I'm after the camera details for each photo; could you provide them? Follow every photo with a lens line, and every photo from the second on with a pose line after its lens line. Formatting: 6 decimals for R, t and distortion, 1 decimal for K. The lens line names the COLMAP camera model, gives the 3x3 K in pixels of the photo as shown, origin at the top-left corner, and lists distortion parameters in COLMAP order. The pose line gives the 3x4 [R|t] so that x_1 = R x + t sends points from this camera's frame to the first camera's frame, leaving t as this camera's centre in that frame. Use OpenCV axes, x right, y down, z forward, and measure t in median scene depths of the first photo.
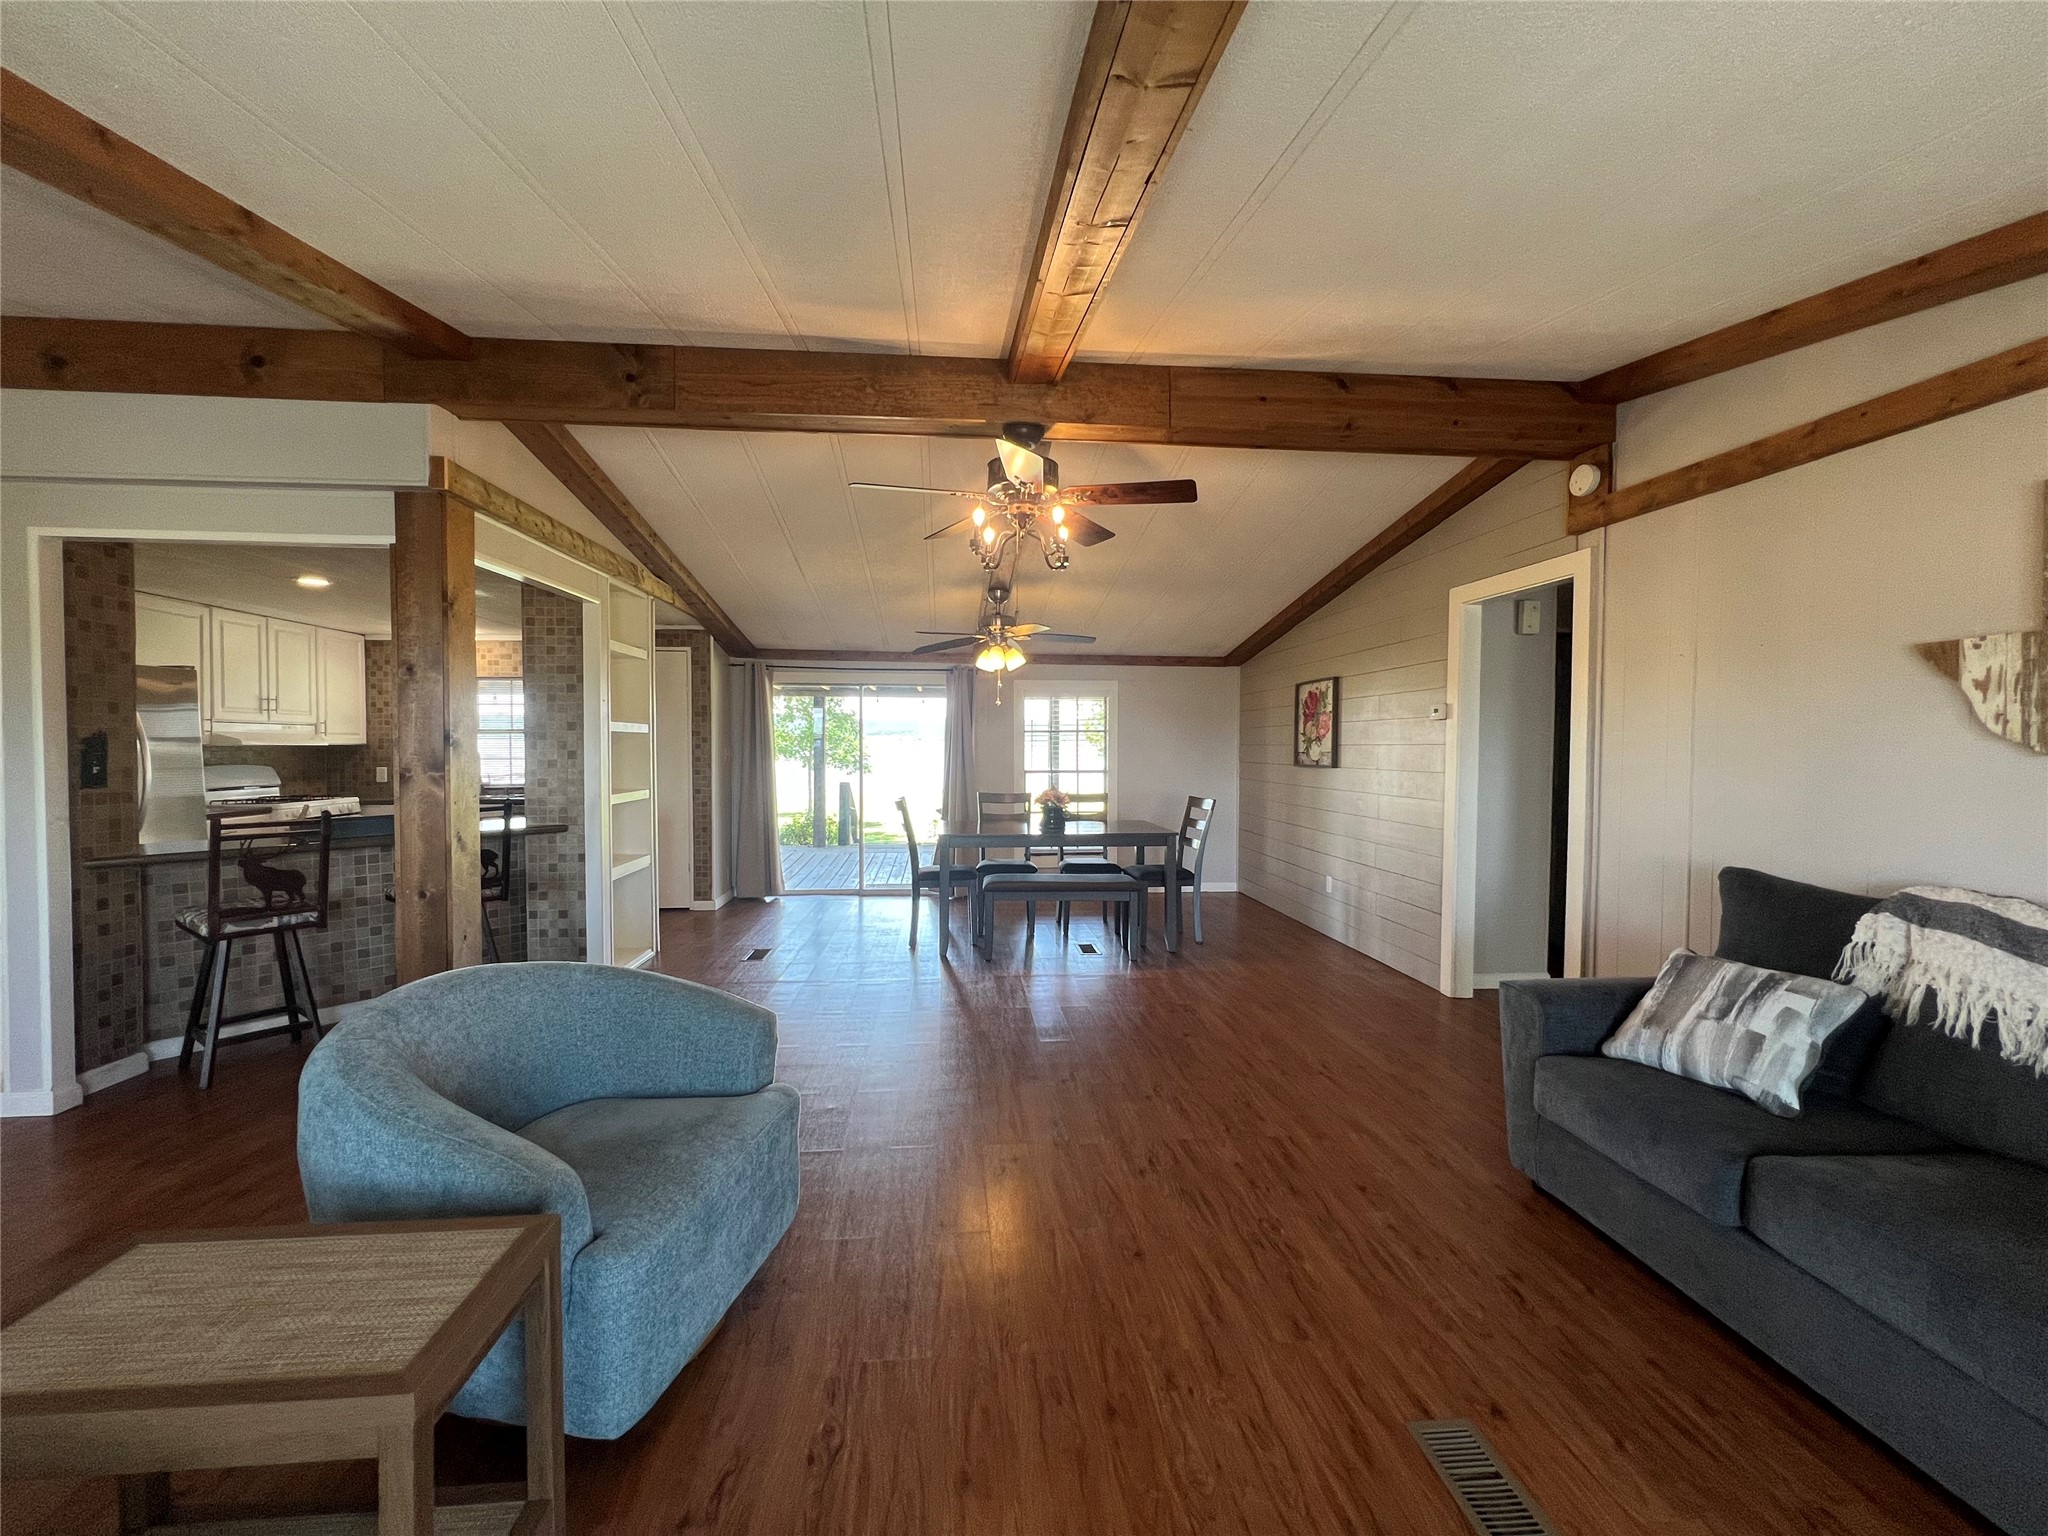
lens RADIAL K [[822.3, 0, 1021.3], [0, 822.3, 764.7], [0, 0, 1]] dist [-0.000611, 0.000212]
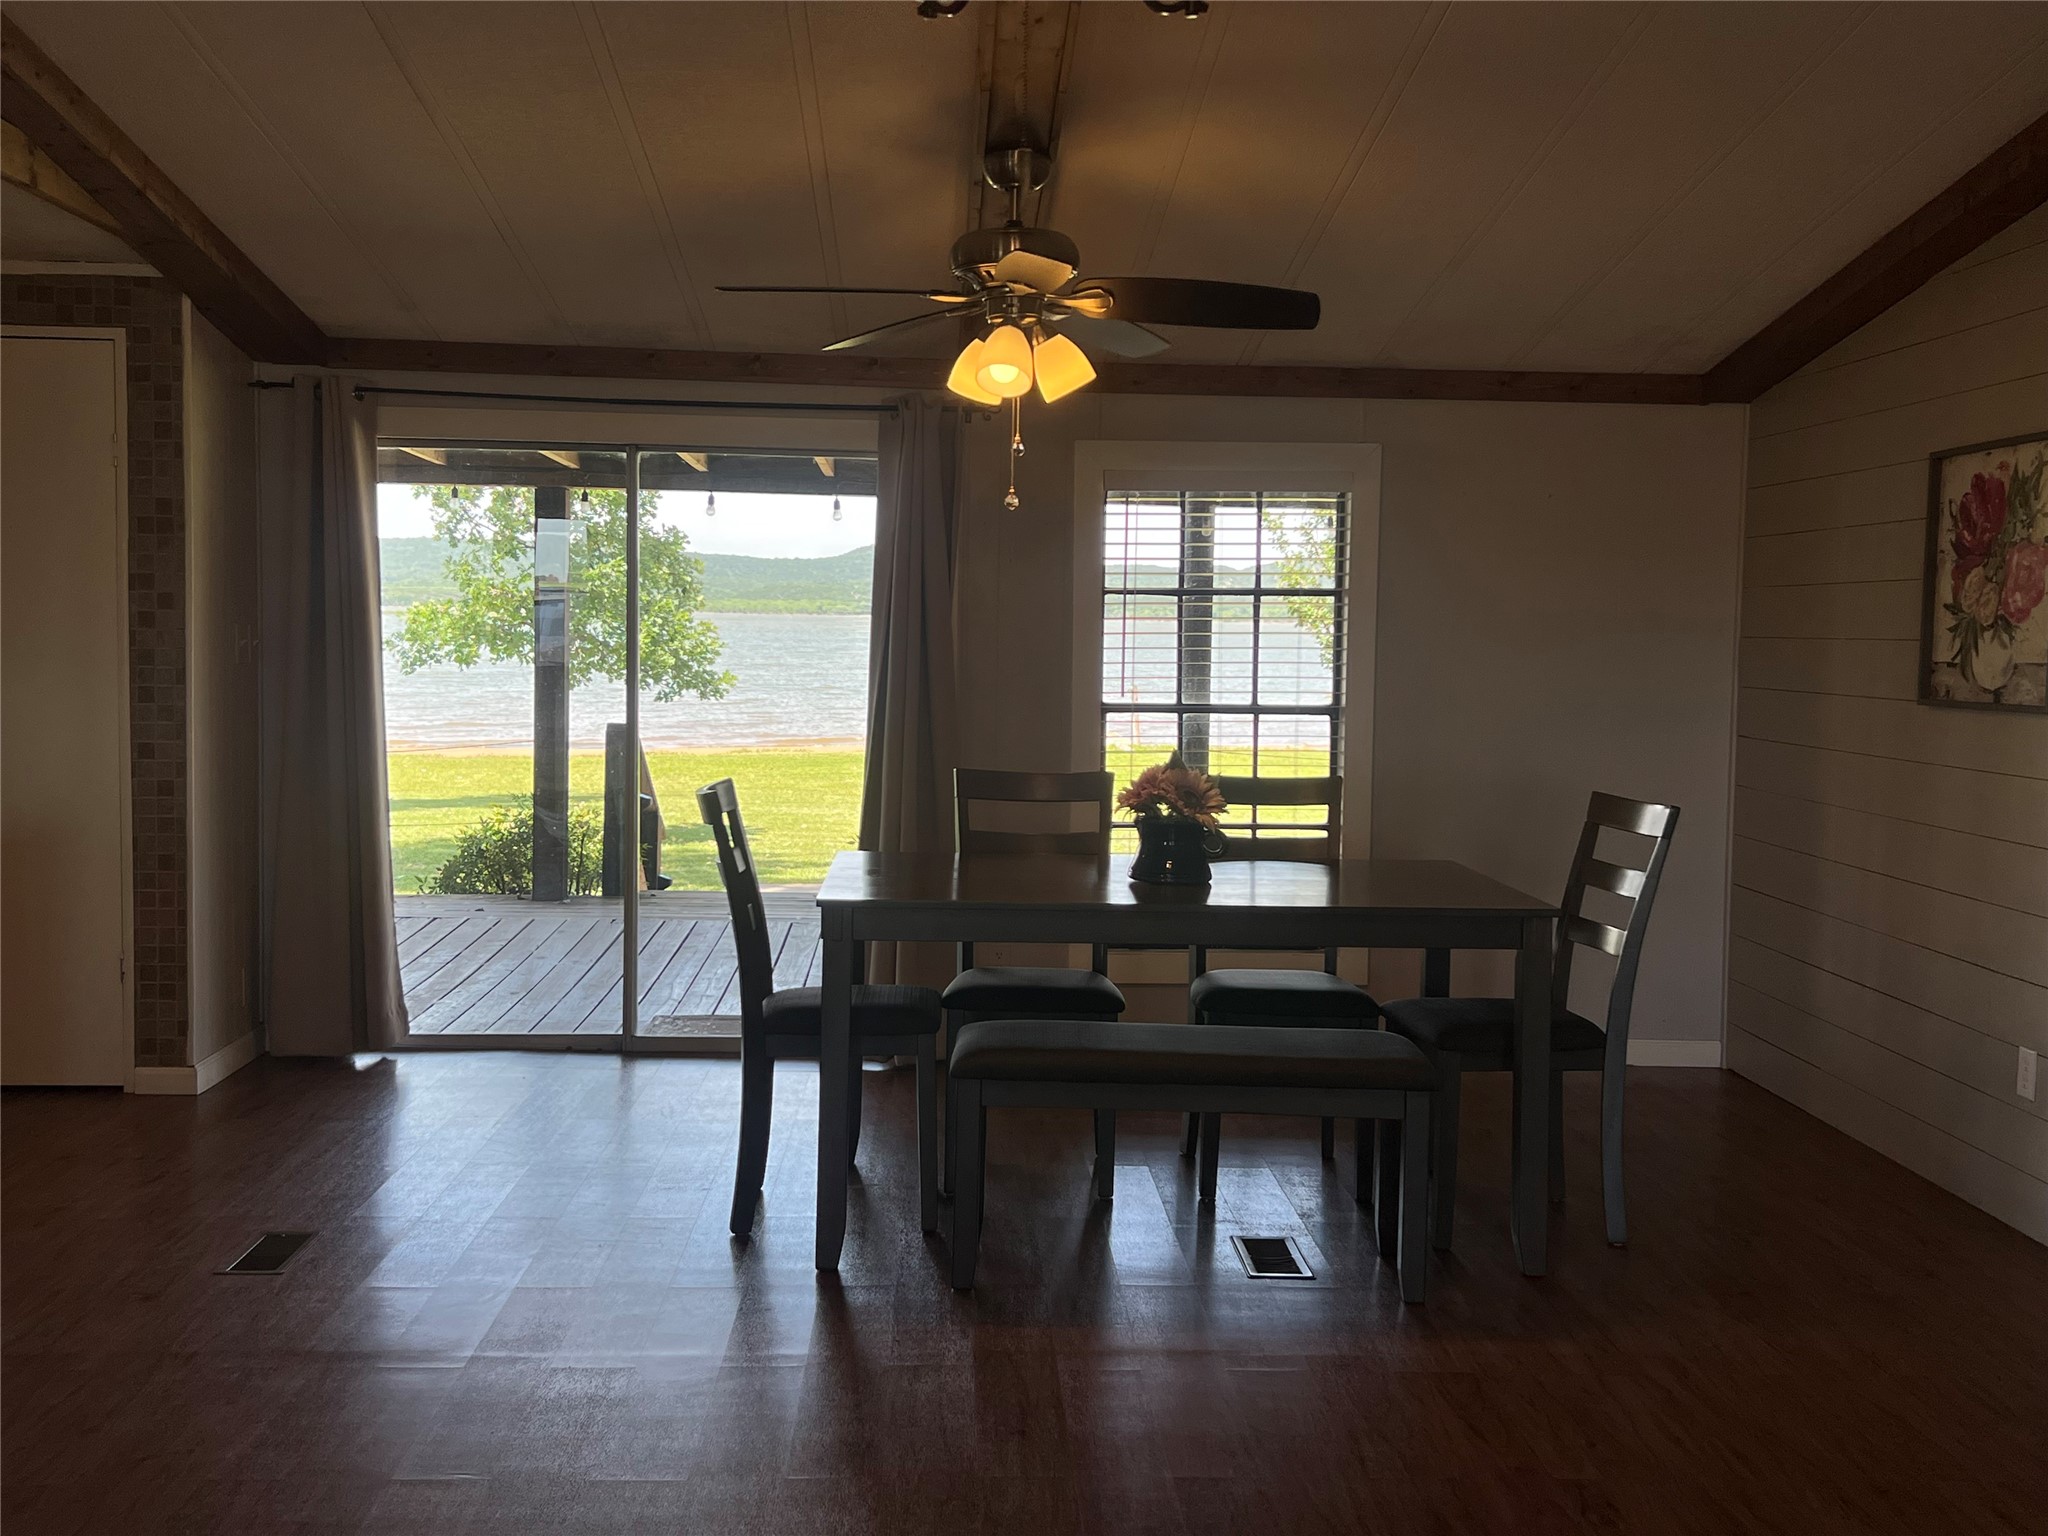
lens RADIAL K [[2090.4, 0, 1015.4], [0, 2090.4, 762.8], [0, 0, 1]] dist [0.047913, -0.016349]
pose [[0.998523, 0.017336, -0.051495, 0.018163], [-0.015224, 0.999038, 0.041126, -0.005097], [0.052159, -0.040282, 0.997826, 0.161859]]
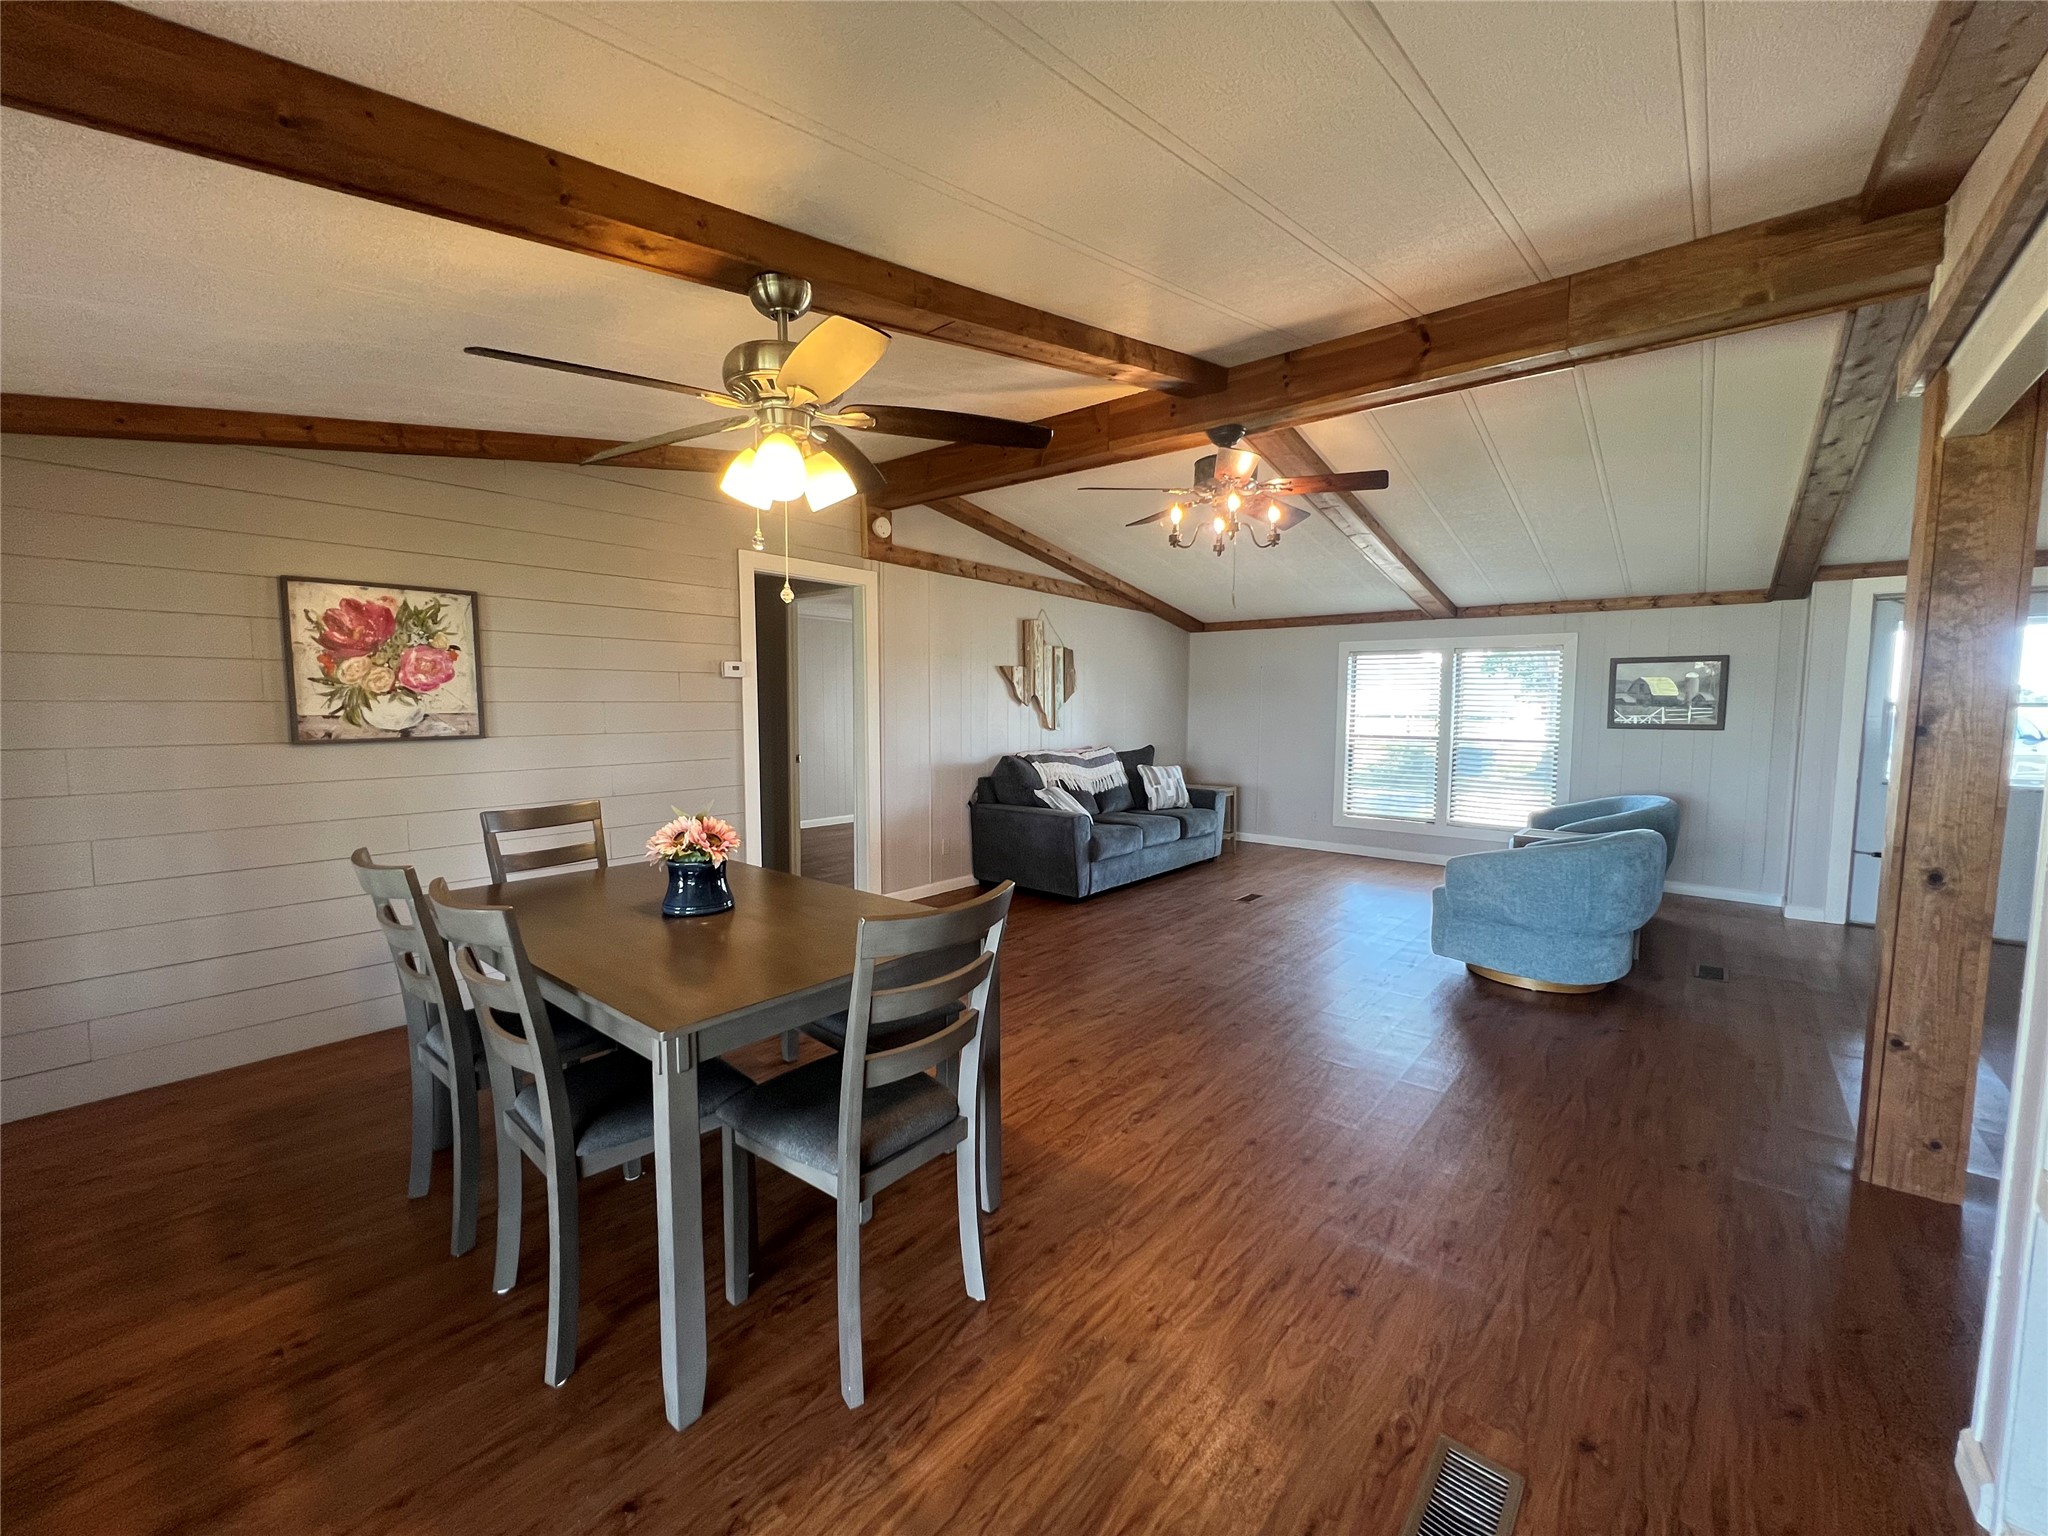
lens RADIAL K [[822.3, 0, 1021.3], [0, 822.3, 764.7], [0, 0, 1]] dist [-0.000611, 0.000212]
pose [[-0.706606, -0.061692, 0.704913, -0.368599], [0.009306, 0.995296, 0.096433, -0.034351], [-0.707546, 0.074700, -0.702708, 1.196038]]
